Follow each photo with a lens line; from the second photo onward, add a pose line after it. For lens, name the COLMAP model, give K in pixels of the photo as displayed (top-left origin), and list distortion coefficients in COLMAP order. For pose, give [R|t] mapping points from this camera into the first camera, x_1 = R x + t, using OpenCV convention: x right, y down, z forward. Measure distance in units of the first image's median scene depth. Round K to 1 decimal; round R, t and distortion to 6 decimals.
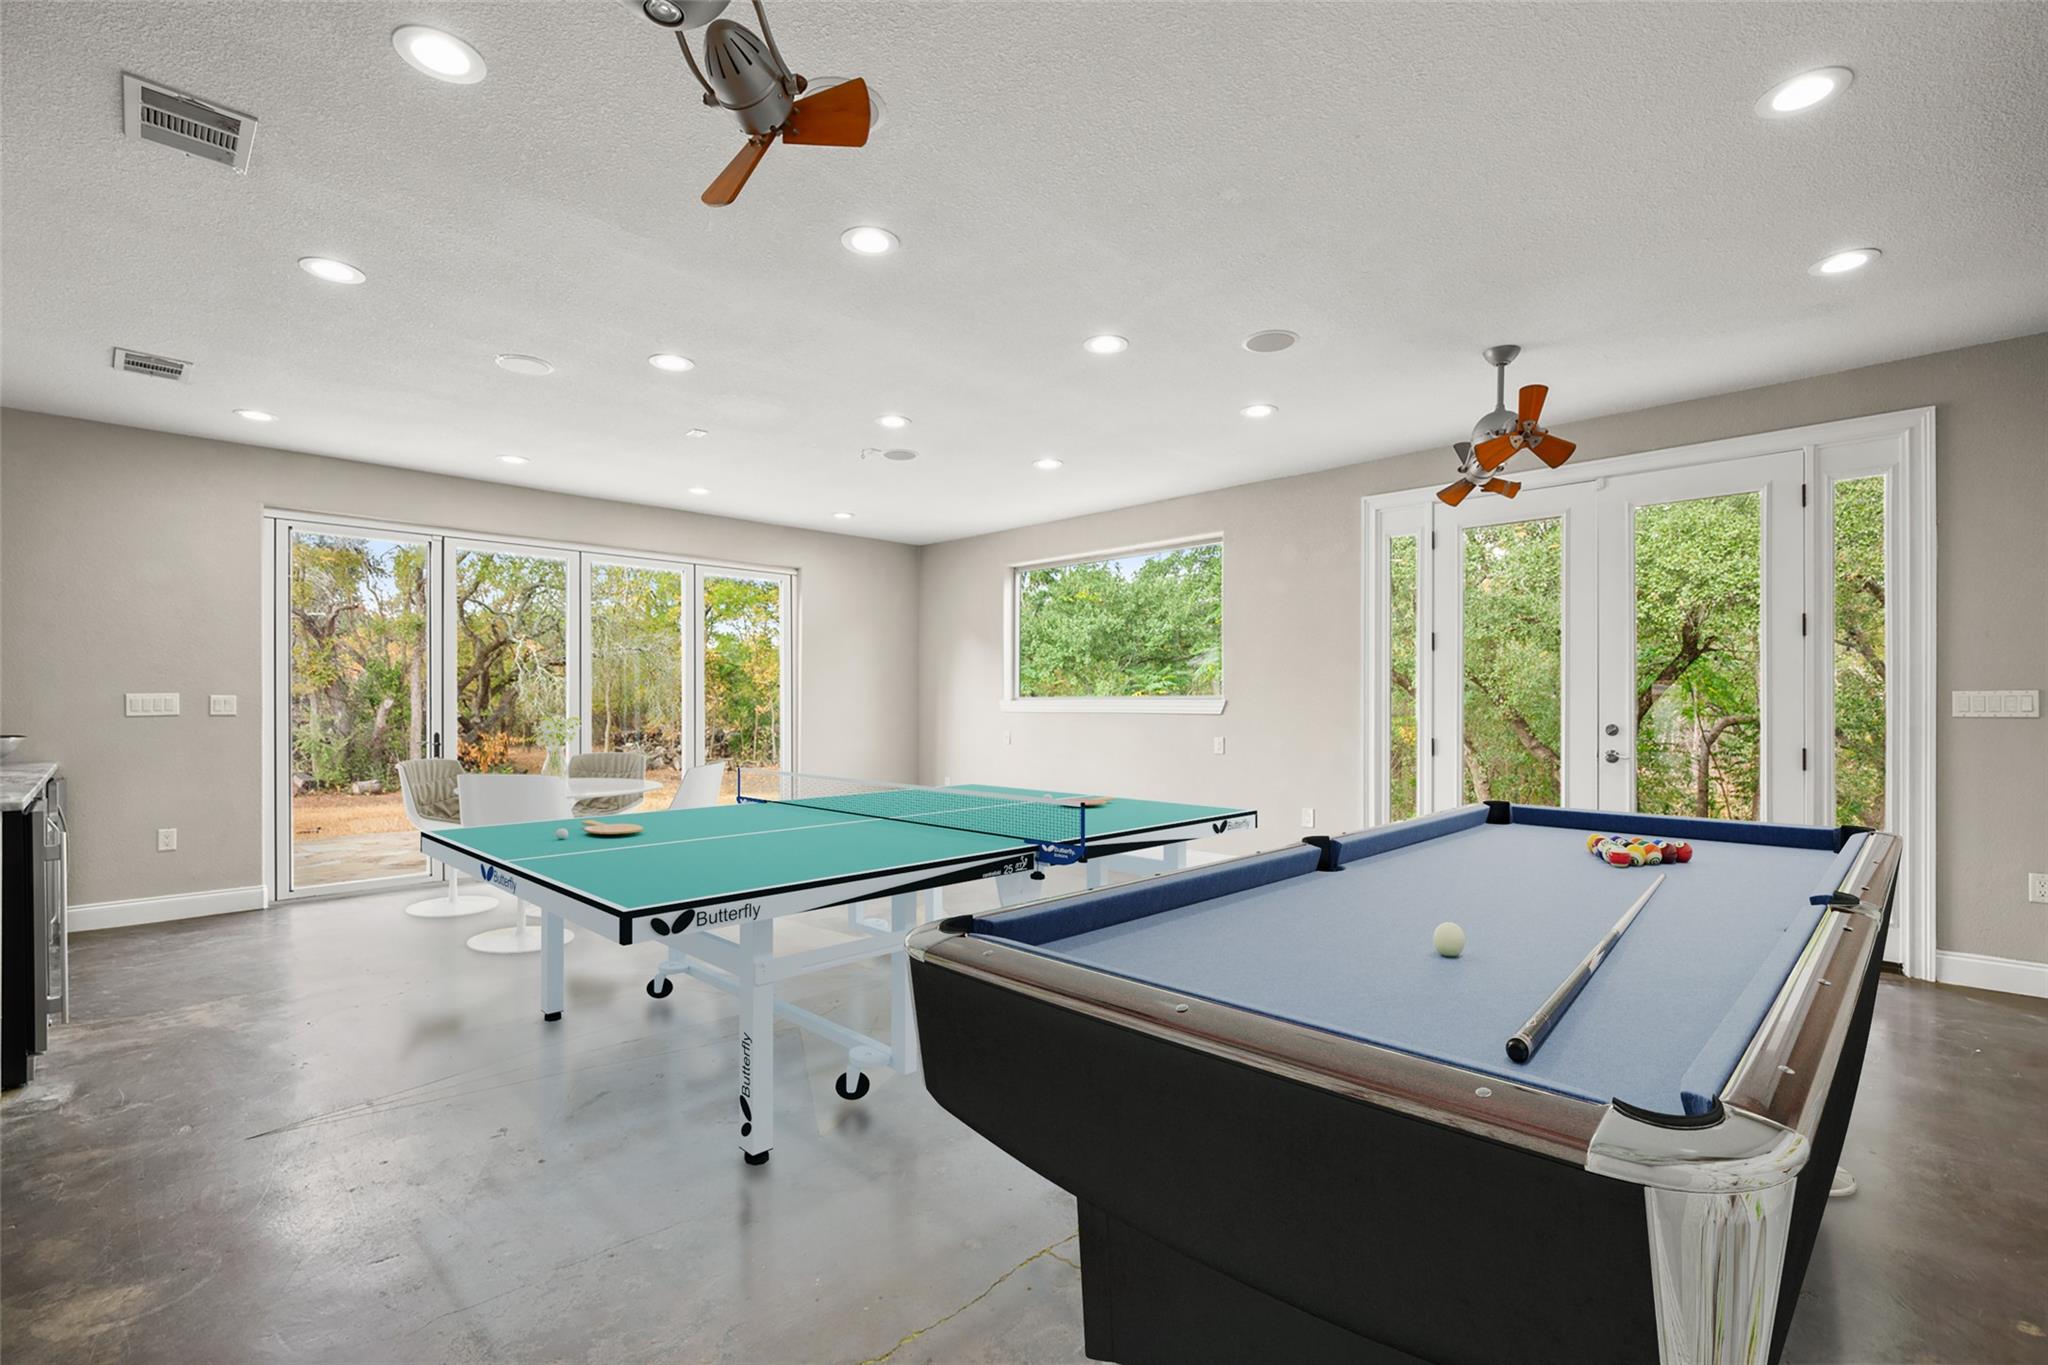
lens RADIAL K [[919.1, 0, 1029.6], [0, 919.1, 667.4], [0, 0, 1]] dist [-0.003082, 0.005985]
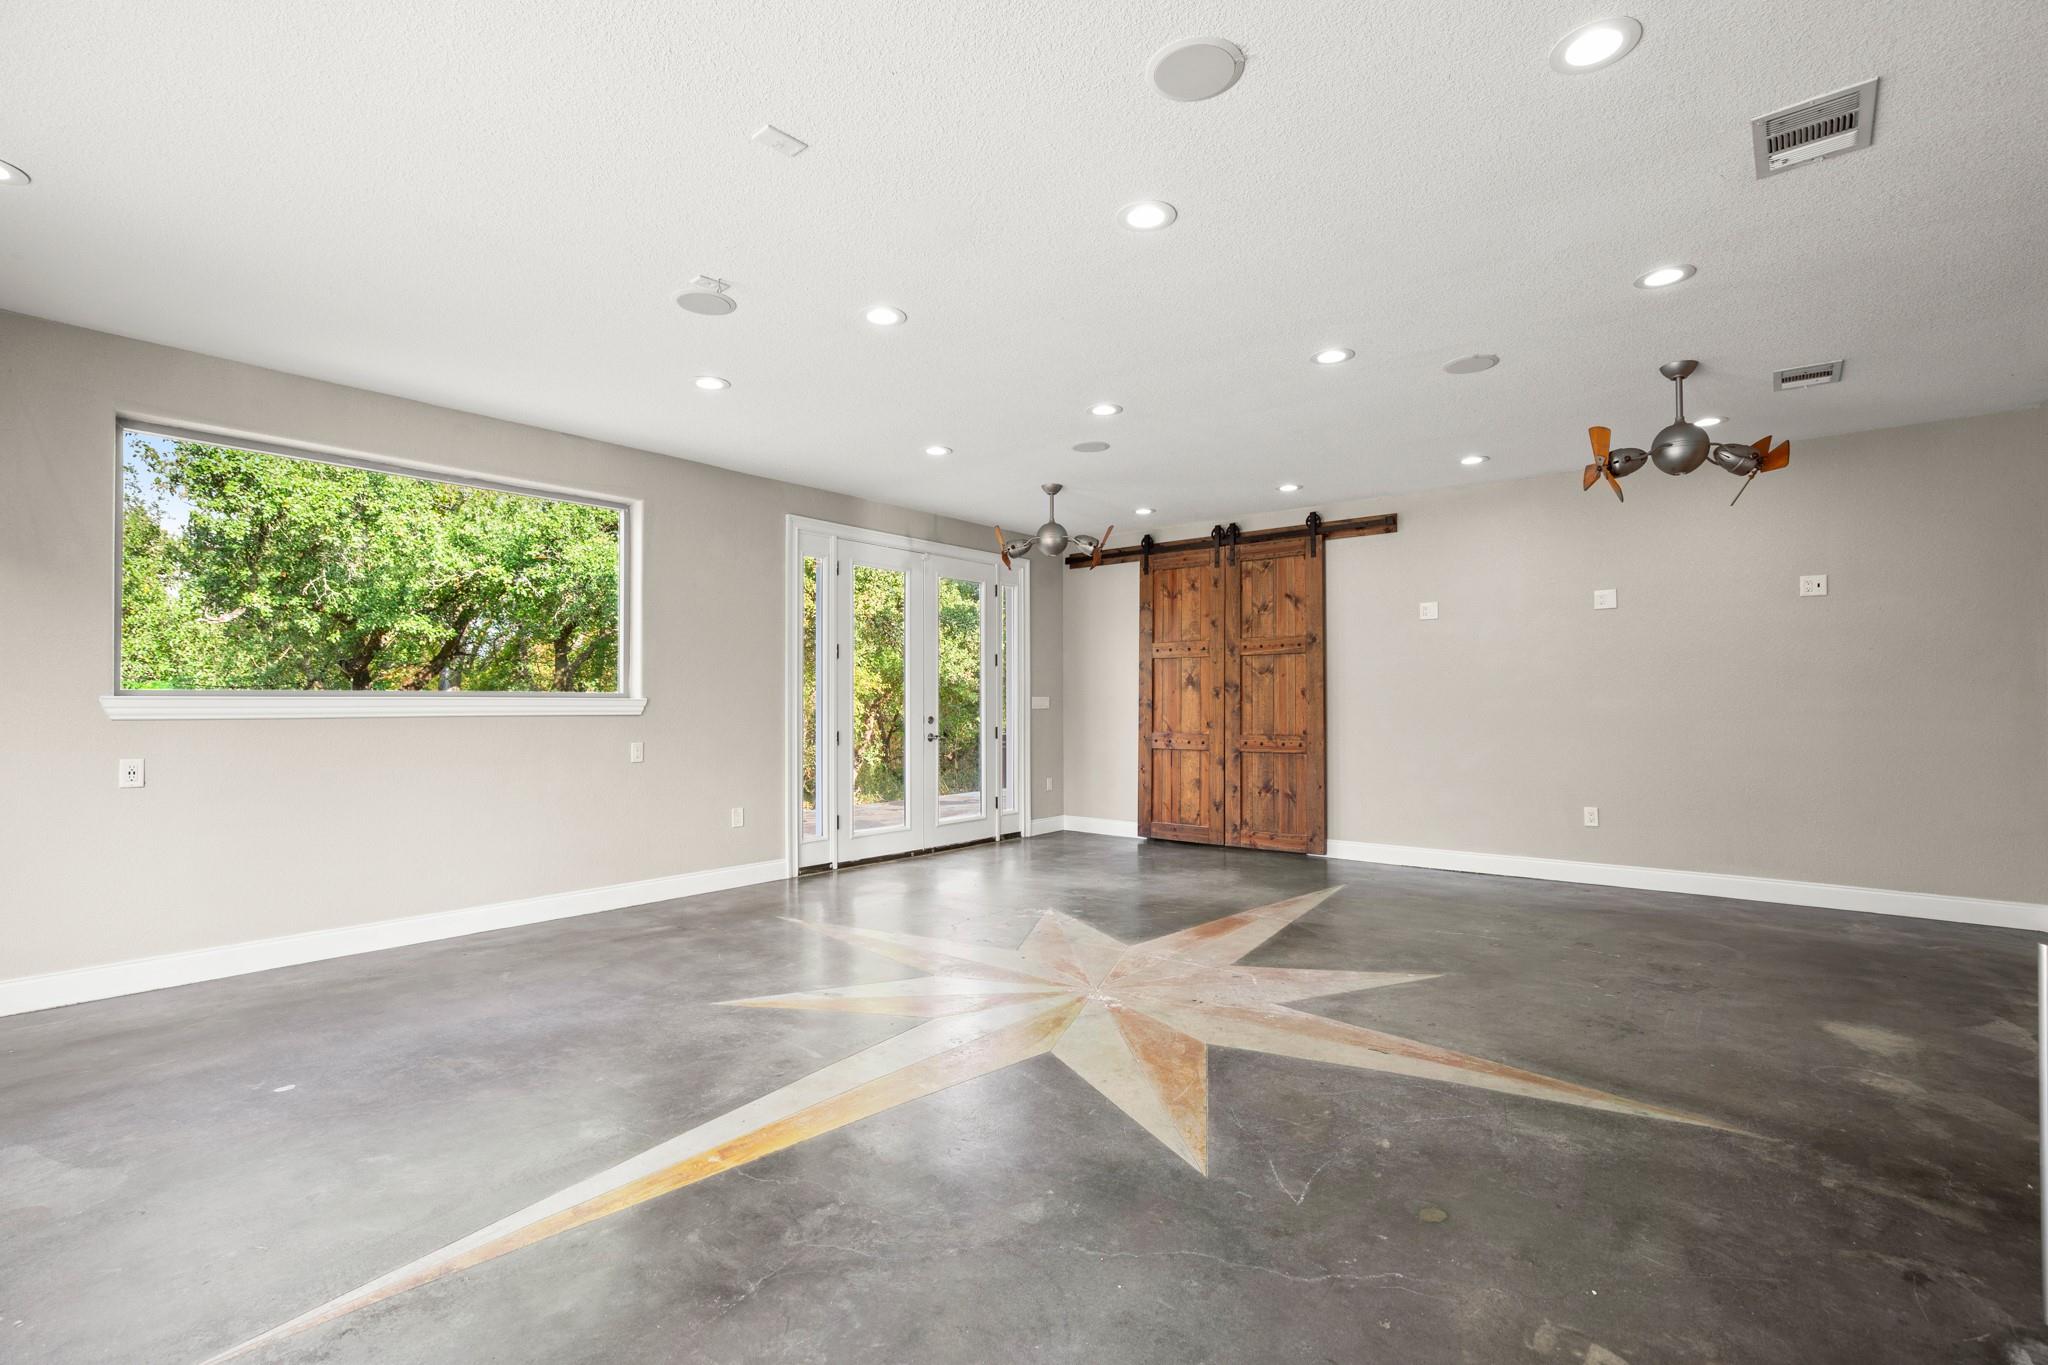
lens RADIAL K [[927.0, 0, 1038.2], [0, 927.0, 686.8], [0, 0, 1]] dist [-0.015211, 0.008817]
pose [[-0.102347, 0.018368, 0.994579, -1.103152], [-0.036961, 0.999069, -0.022254, 0.049888], [-0.994062, -0.039038, -0.101573, 1.190396]]
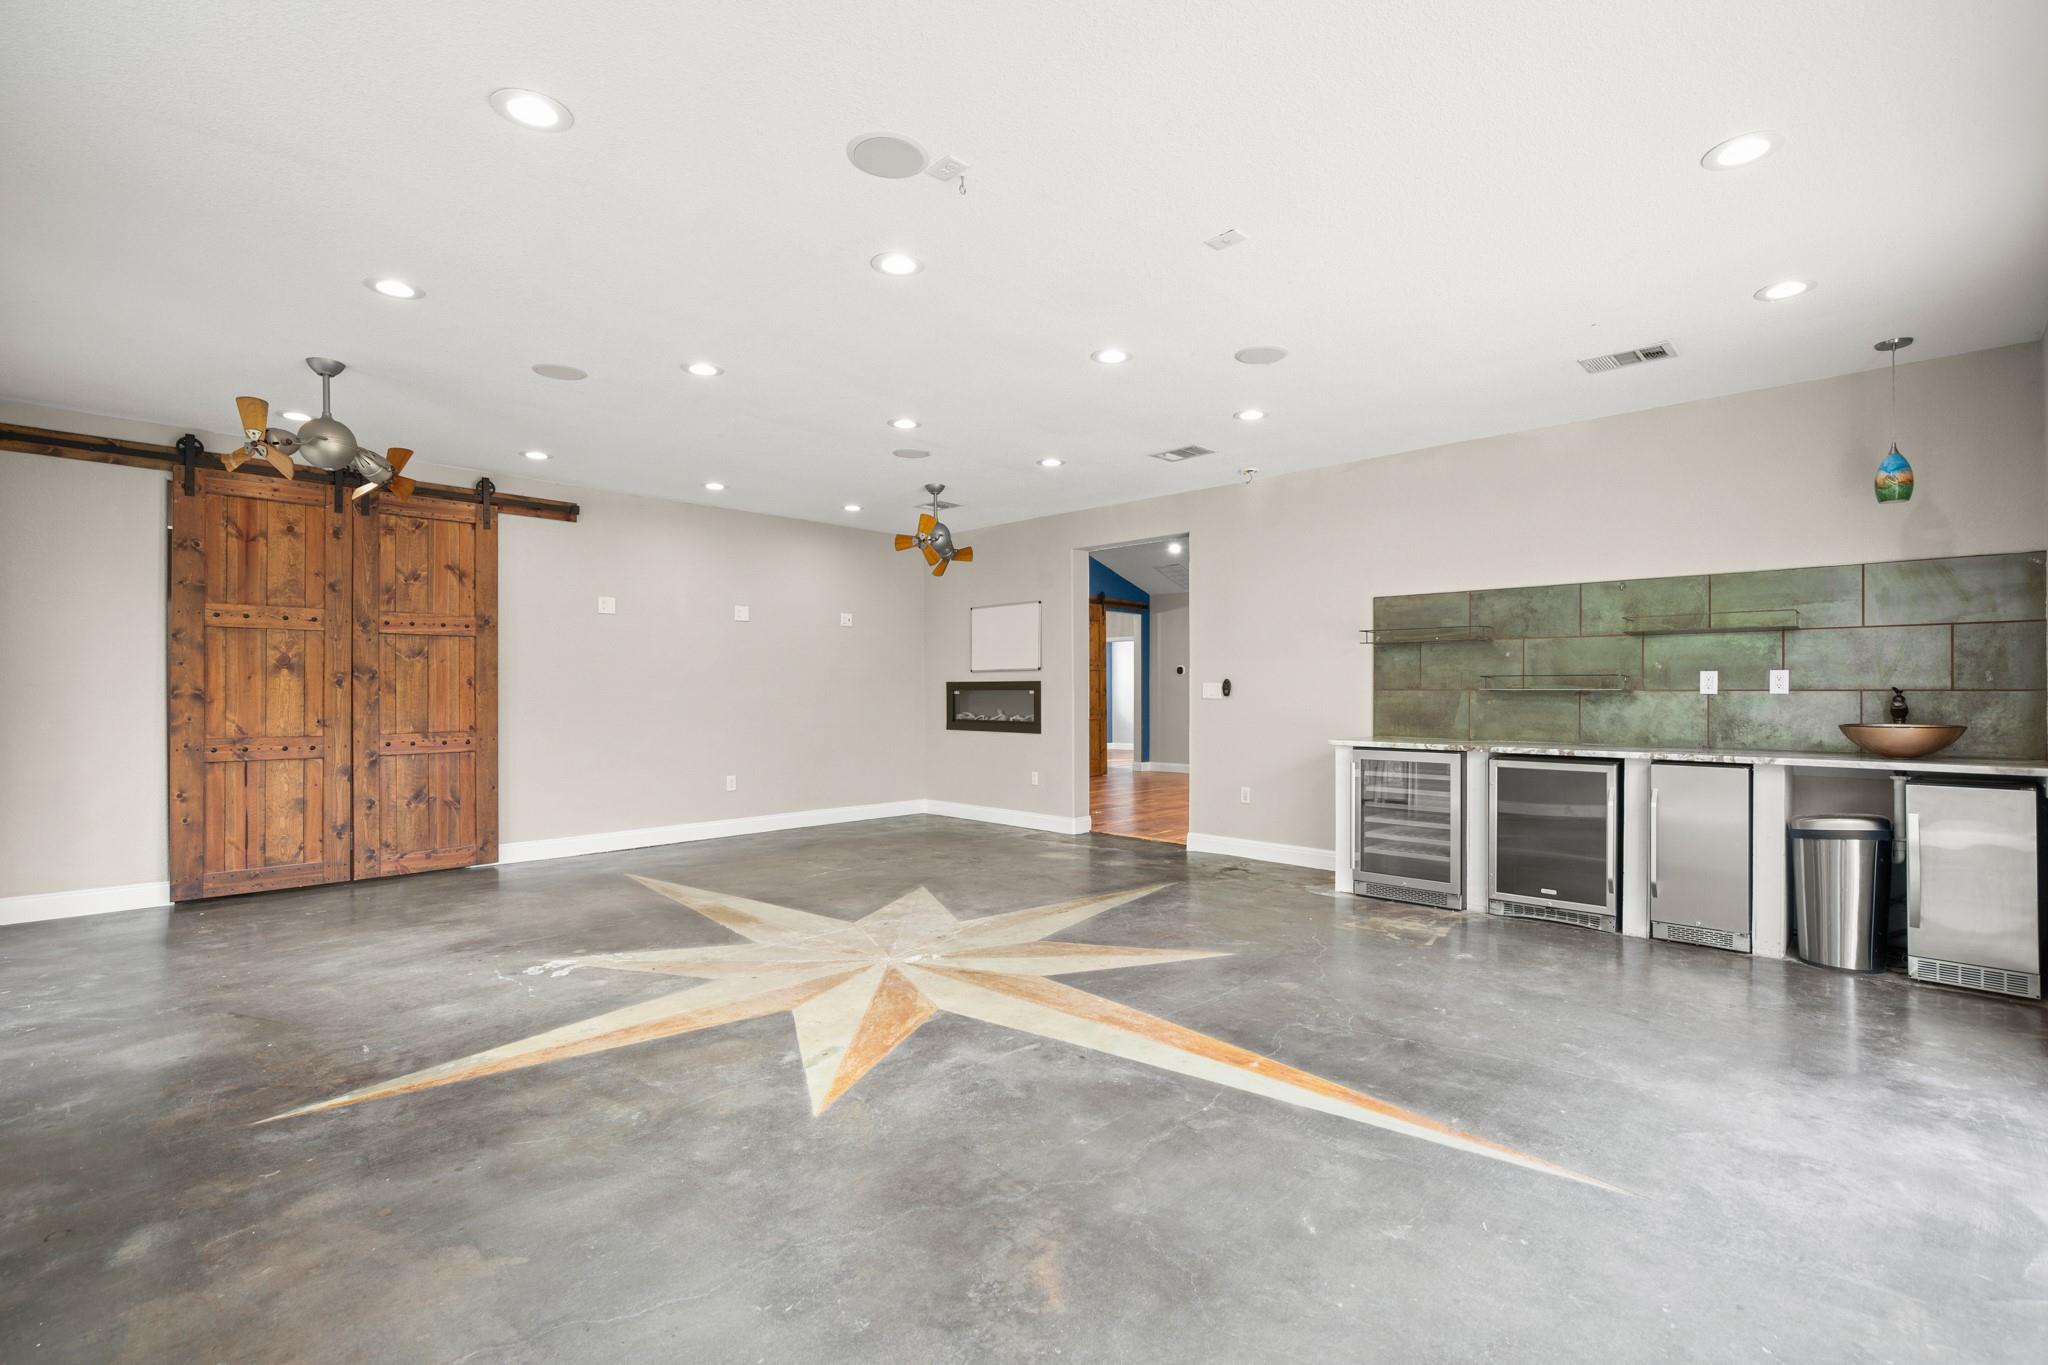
lens RADIAL K [[927.0, 0, 1038.2], [0, 927.0, 686.8], [0, 0, 1]] dist [-0.015211, 0.008817]
pose [[-0.999944, 0.001852, -0.010437, -0.305098], [0.002334, 0.998919, -0.046423, 0.085289], [0.010340, -0.046445, -0.998867, 2.066556]]
